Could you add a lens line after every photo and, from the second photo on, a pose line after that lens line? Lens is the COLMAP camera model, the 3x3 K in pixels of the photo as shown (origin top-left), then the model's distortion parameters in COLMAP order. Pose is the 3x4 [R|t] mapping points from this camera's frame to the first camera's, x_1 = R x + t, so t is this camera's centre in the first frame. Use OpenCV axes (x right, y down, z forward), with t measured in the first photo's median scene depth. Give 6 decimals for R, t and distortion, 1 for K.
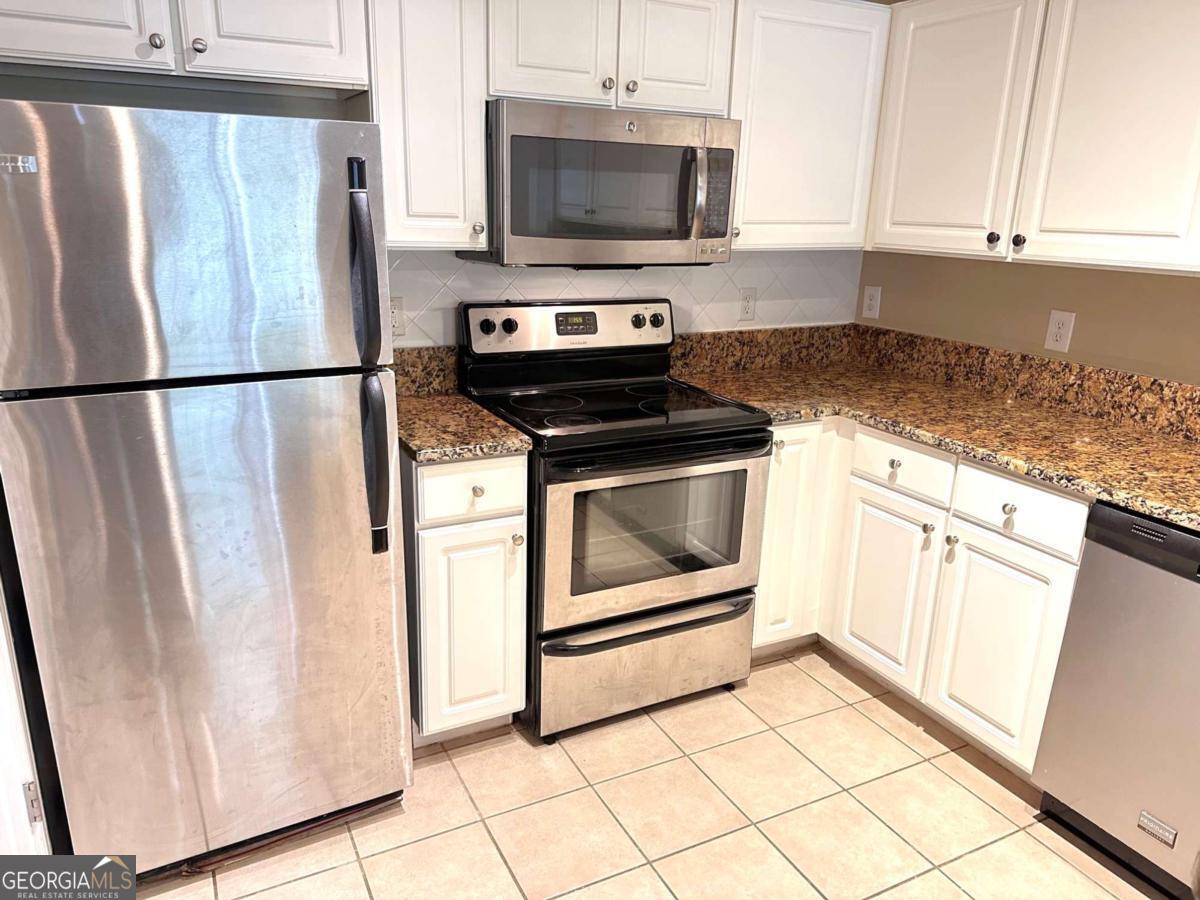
lens RADIAL K [[846.0, 0, 600.0], [0, 846.0, 450.0], [0, 0, 1]] dist [0.128209, -0.172790]
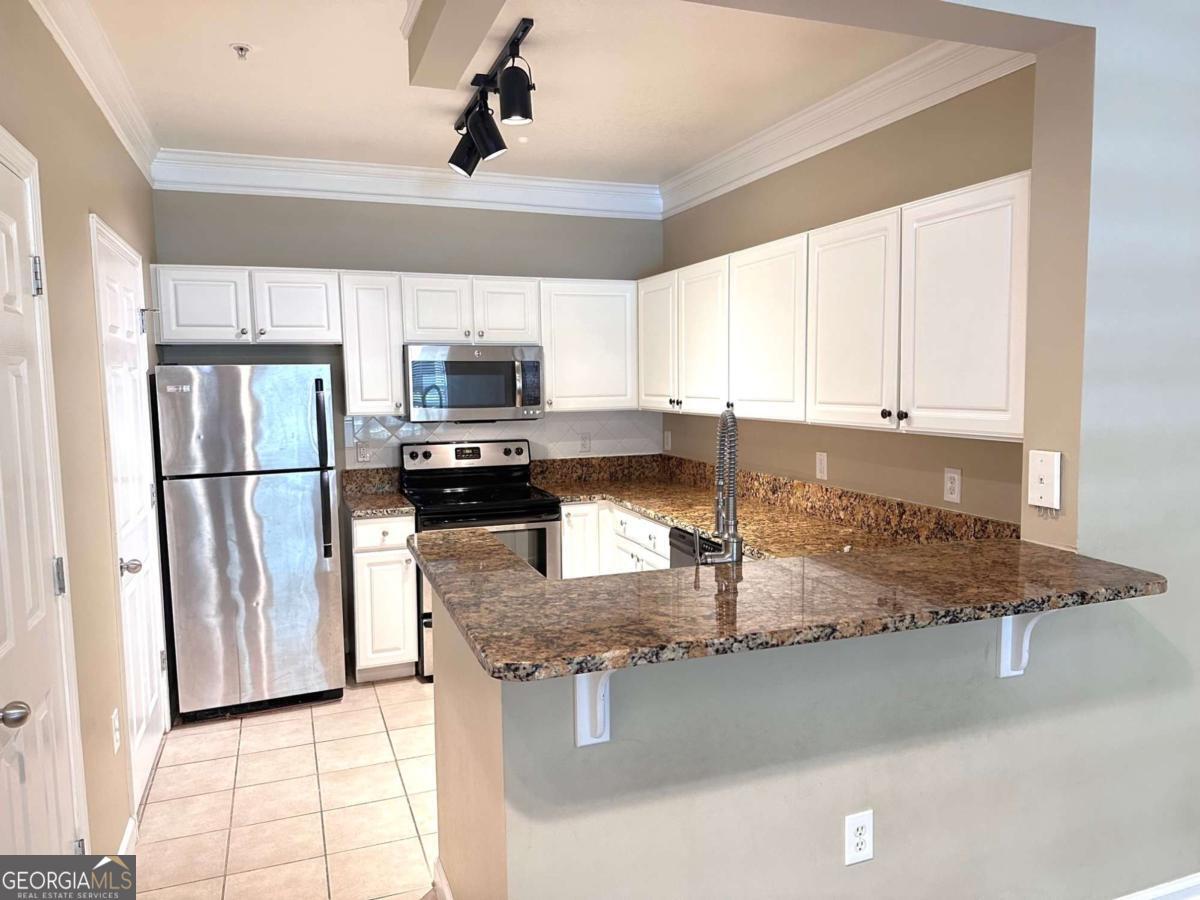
lens RADIAL K [[846.0, 0, 600.0], [0, 846.0, 450.0], [0, 0, 1]] dist [0.128209, -0.172790]
pose [[0.991732, -0.027708, -0.125302, 0.534475], [0.003040, 0.981211, -0.192916, 0.214301], [0.128293, 0.190940, 0.973182, -0.796308]]
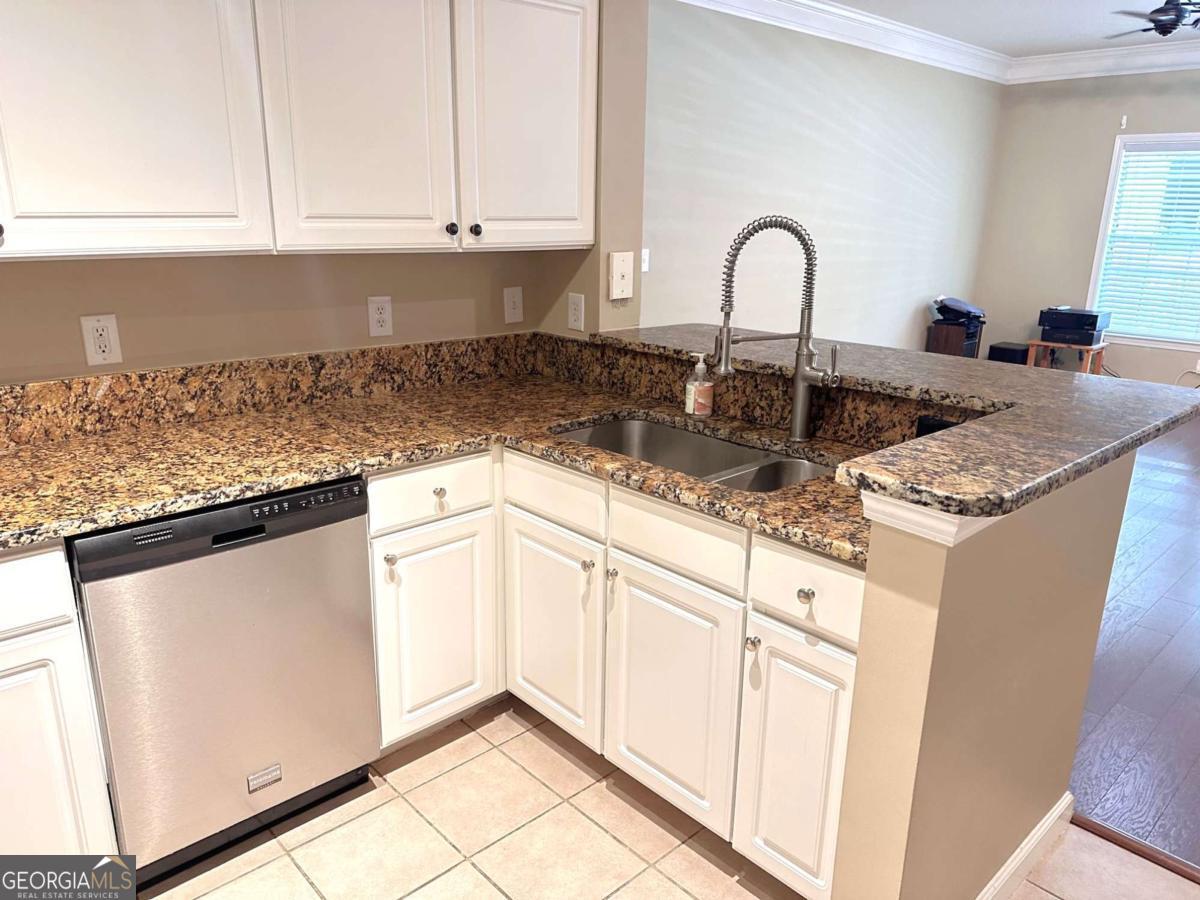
lens RADIAL K [[846.0, 0, 600.0], [0, 846.0, 450.0], [0, 0, 1]] dist [0.128209, -0.172790]
pose [[-0.267828, -0.295633, 0.916989, -0.240578], [0.246737, 0.898975, 0.361891, -0.156063], [-0.931337, 0.323179, -0.167828, 0.520682]]
